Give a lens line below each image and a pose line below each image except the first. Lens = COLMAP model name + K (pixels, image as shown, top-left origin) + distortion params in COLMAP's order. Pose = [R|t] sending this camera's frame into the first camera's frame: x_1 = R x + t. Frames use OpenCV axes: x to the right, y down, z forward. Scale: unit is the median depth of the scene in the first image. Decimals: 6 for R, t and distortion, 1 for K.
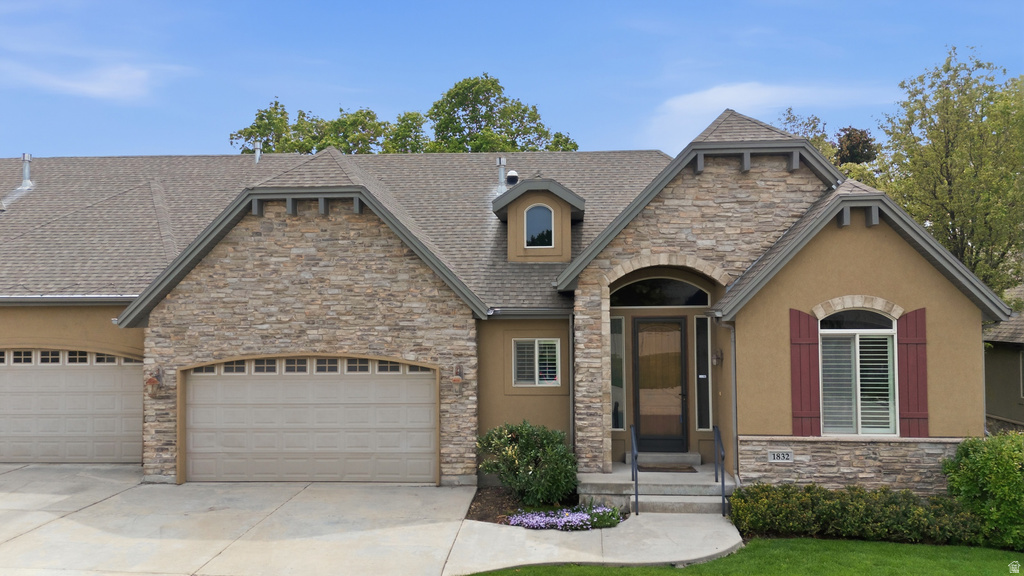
lens RADIAL K [[751.6, 0, 513.9], [0, 751.6, 292.4], [0, 0, 1]] dist [0.083019, -0.074493]
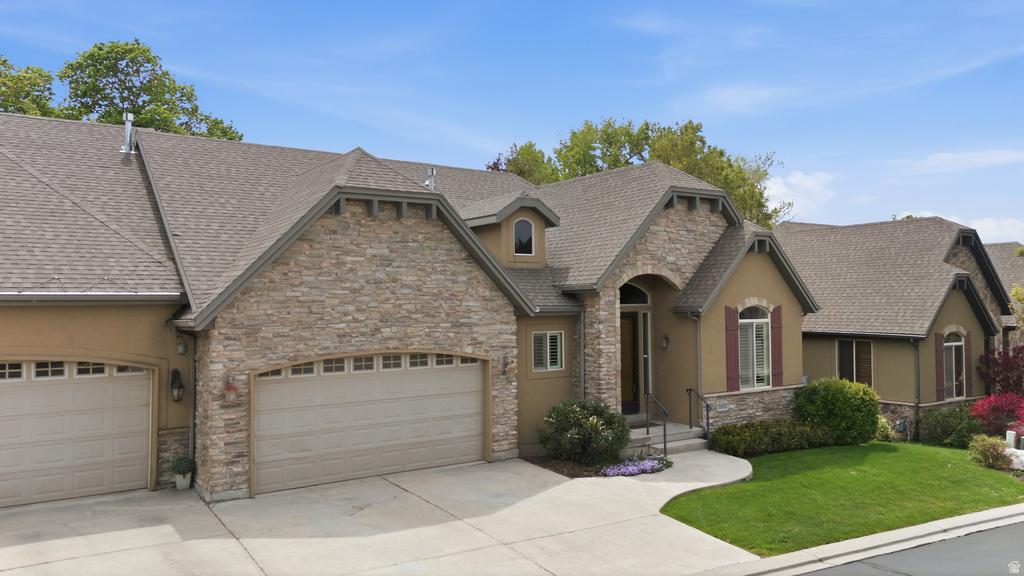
lens RADIAL K [[751.6, 0, 514.3], [0, 751.6, 288.9], [0, 0, 1]] dist [0.083019, -0.074493]
pose [[0.791577, 0.010298, 0.610983, -0.762569], [-0.010322, 0.999941, -0.003481, -0.002213], [-0.610983, -0.003551, 0.791636, 0.076291]]
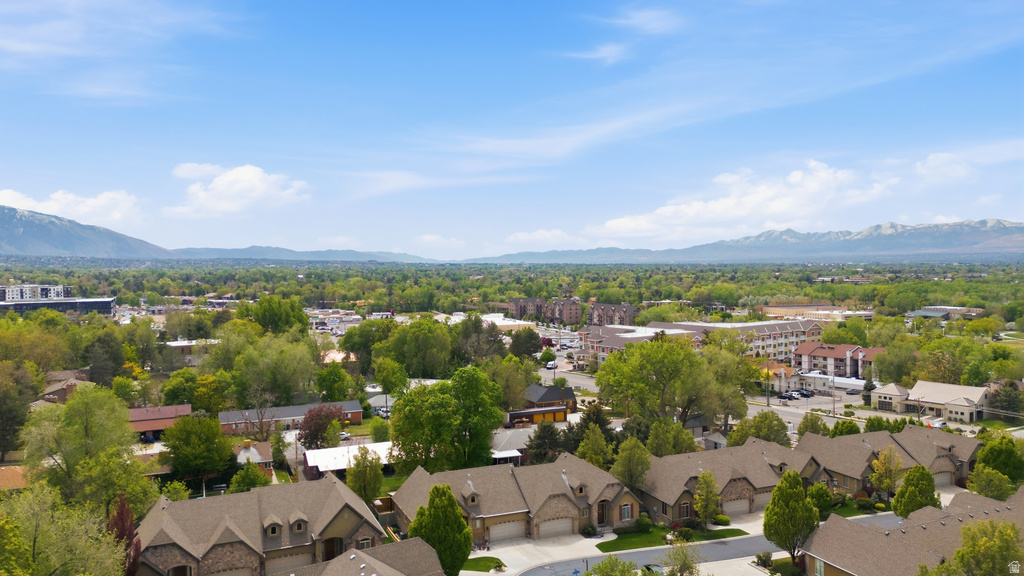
lens RADIAL K [[751.6, 0, 513.5], [0, 751.6, 283.1], [0, 0, 1]] dist [0.083019, -0.074493]
pose [[0.896489, -0.018767, 0.442669, -3.602933], [0.000695, 0.999161, 0.040952, -2.309614], [-0.443066, -0.036406, 0.895750, -4.863642]]
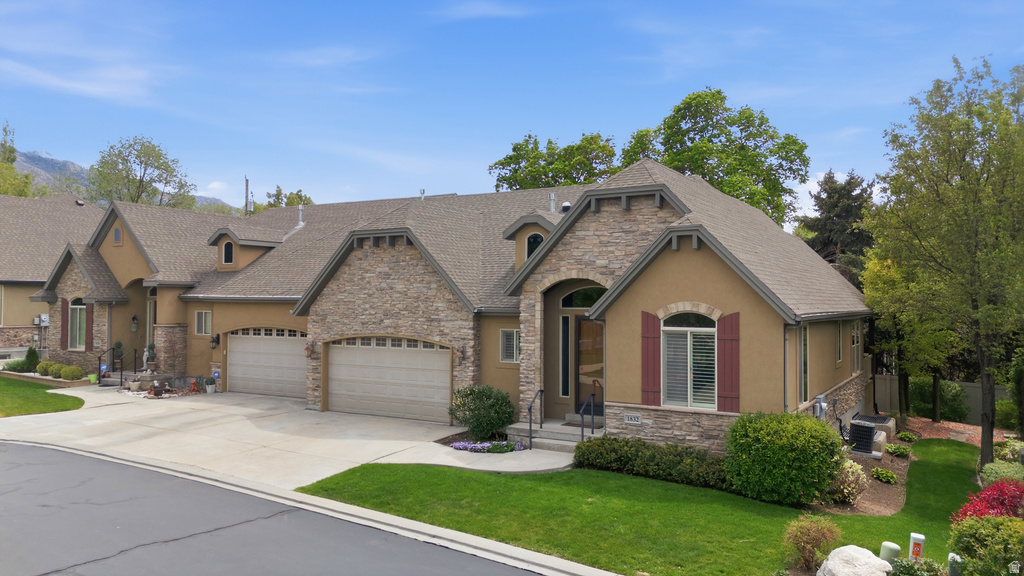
lens RADIAL K [[751.6, 0, 512.7], [0, 751.6, 285.0], [0, 0, 1]] dist [0.083019, -0.074493]
pose [[0.887590, -0.000179, -0.460635, 0.690216], [-0.000914, 0.999997, -0.002151, -0.019381], [0.460634, 0.002330, 0.887587, -0.268621]]
